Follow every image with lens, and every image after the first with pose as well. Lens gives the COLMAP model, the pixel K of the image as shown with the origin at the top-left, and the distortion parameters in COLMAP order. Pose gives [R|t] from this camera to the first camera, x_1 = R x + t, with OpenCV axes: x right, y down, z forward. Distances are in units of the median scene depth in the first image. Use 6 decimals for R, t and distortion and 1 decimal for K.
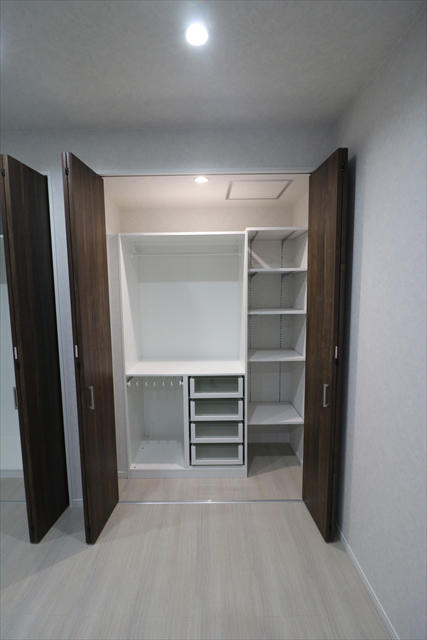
lens RADIAL K [[298.7, 0, 215.0], [0, 298.7, 322.3], [0, 0, 1]] dist [-0.021799, -0.000752]
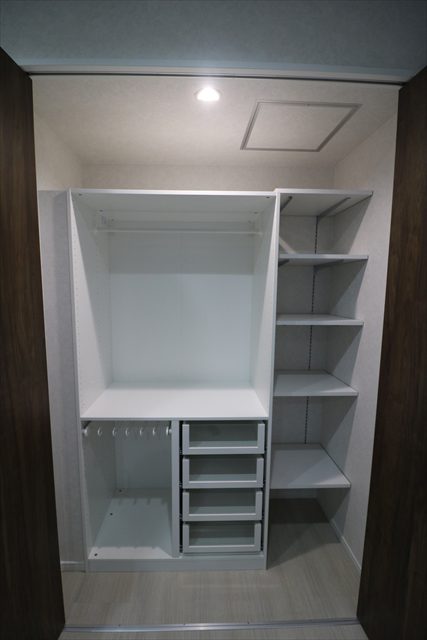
lens RADIAL K [[298.7, 0, 212.2], [0, 298.7, 322.1], [0, 0, 1]] dist [-0.021799, -0.000752]
pose [[0.999552, 0.016639, 0.024886, -0.039052], [-0.016844, 0.999825, 0.008078, -0.035068], [-0.024748, -0.008494, 0.999658, 0.357563]]
